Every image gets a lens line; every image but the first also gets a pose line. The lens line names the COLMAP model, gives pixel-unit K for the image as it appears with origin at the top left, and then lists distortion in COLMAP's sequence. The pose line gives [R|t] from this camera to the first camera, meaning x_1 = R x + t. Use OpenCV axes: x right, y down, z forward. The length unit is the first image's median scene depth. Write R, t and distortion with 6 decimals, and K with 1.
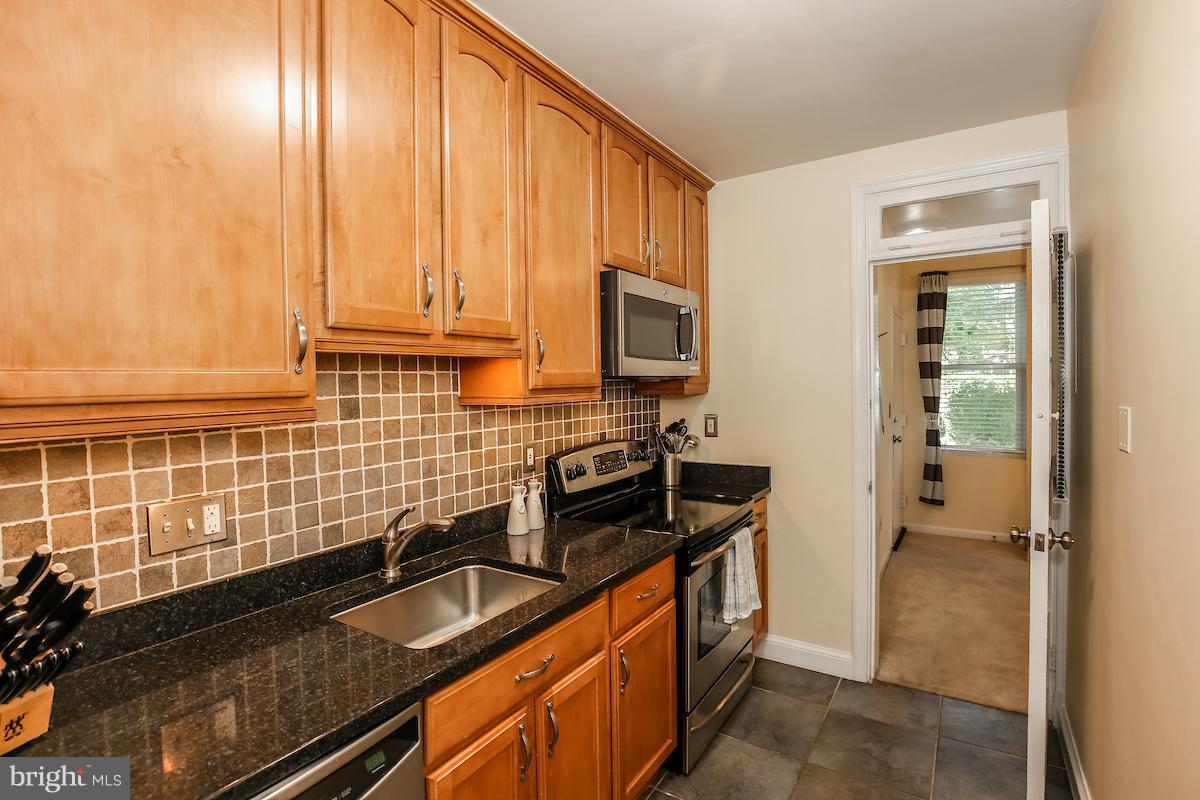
lens RADIAL K [[558.4, 0, 600.0], [0, 558.4, 400.0], [0, 0, 1]] dist [-0.020461, 0.000452]
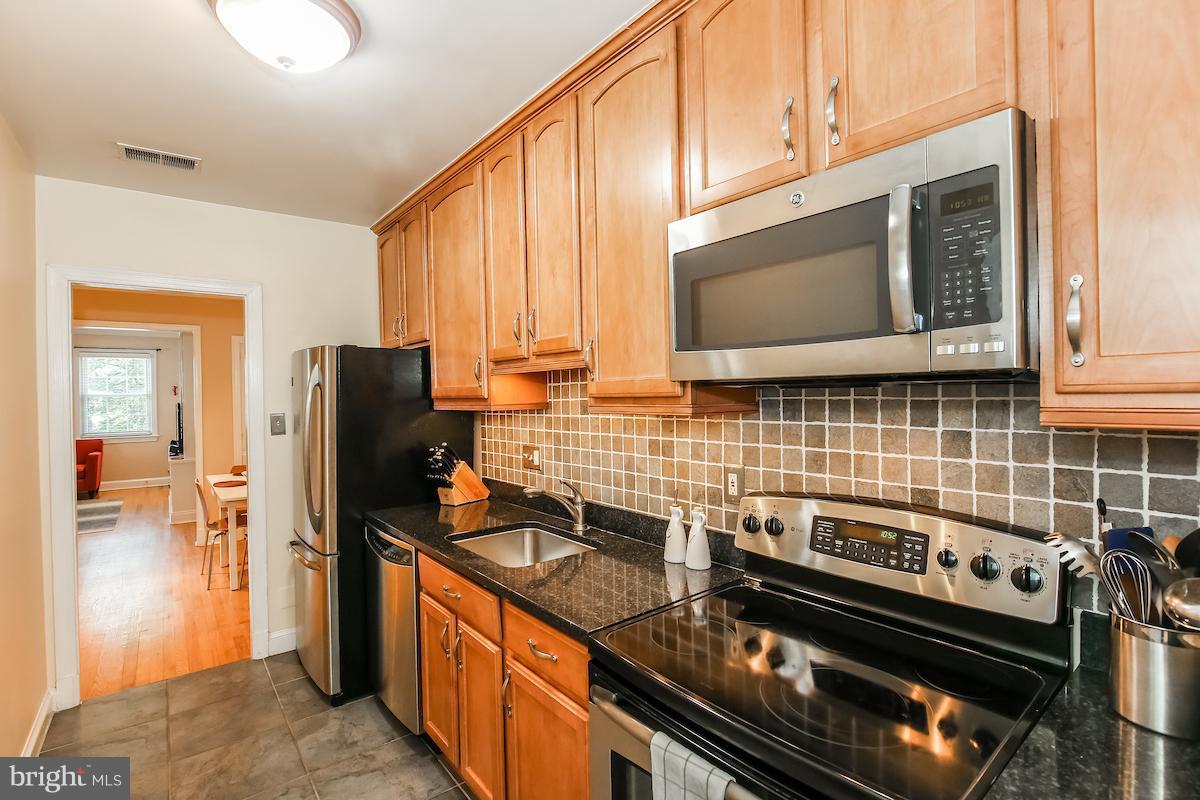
lens RADIAL K [[558.4, 0, 600.0], [0, 558.4, 400.0], [0, 0, 1]] dist [-0.020461, 0.000452]
pose [[-0.308767, 0.033848, -0.950535, 0.730864], [-0.009478, 0.999207, 0.038660, -0.047783], [0.951090, 0.020946, -0.308202, 1.170446]]
